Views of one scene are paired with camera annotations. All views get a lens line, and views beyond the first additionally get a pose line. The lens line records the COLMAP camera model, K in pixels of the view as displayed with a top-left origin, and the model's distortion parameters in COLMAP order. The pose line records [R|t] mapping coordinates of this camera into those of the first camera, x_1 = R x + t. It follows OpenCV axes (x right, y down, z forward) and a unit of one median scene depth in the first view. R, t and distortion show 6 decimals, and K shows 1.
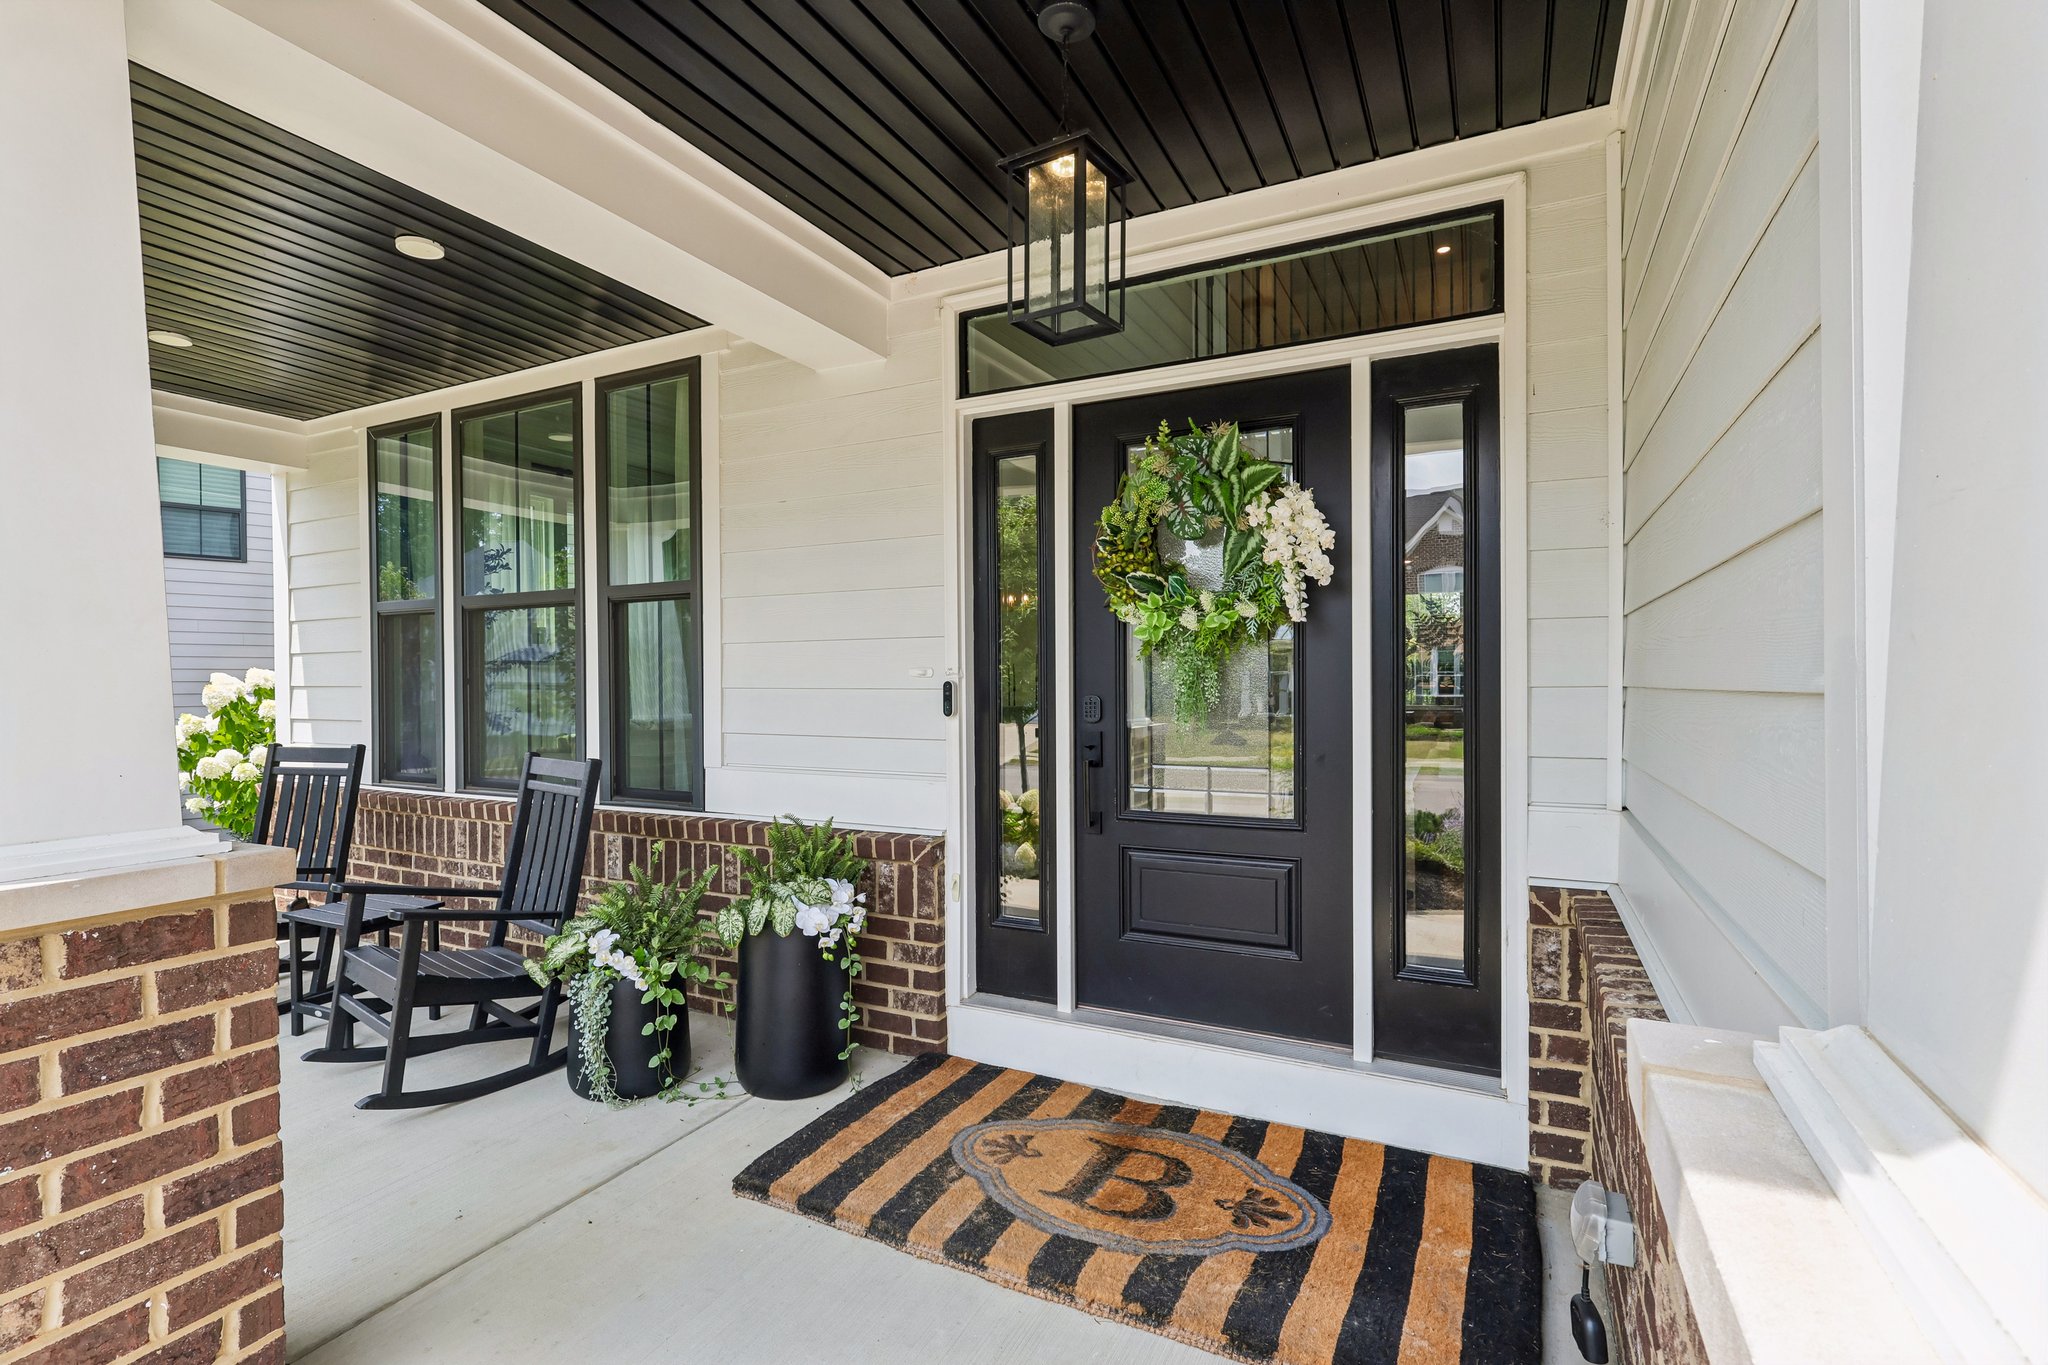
lens RADIAL K [[955.8, 0, 1008.9], [0, 955.8, 686.4], [0, 0, 1]] dist [-0.000739, -0.000428]
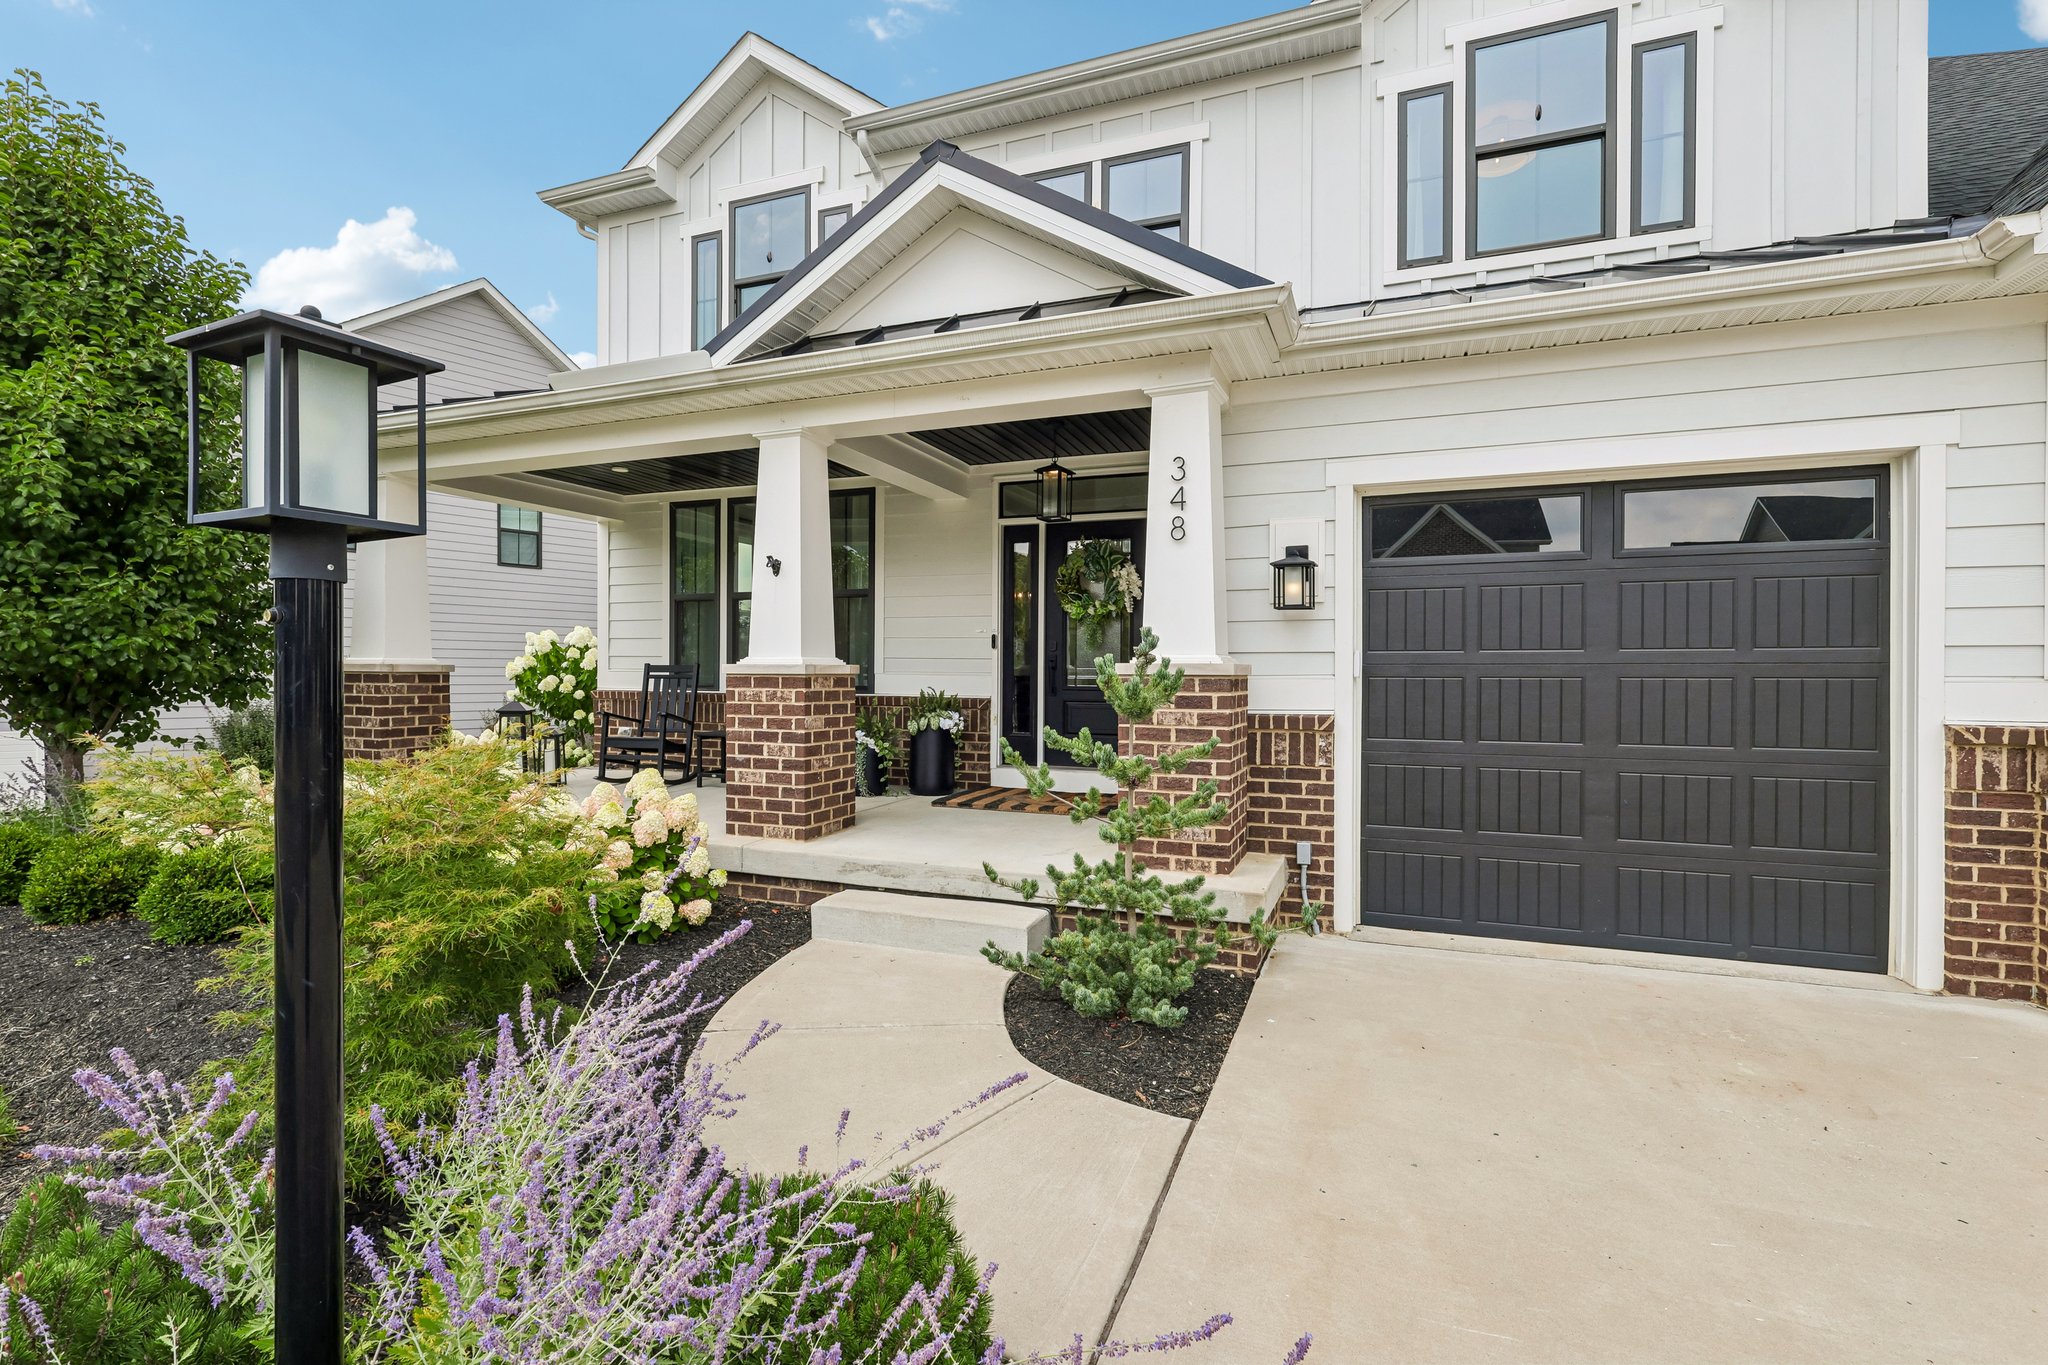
lens RADIAL K [[953.0, 0, 1016.4], [0, 953.0, 677.8], [0, 0, 1]] dist [-0.003873, 0.000120]
pose [[0.995055, 0.012315, 0.098555, -0.276639], [-0.012306, 0.999924, -0.000696, 0.121065], [-0.098557, -0.000520, 0.995131, -1.614977]]
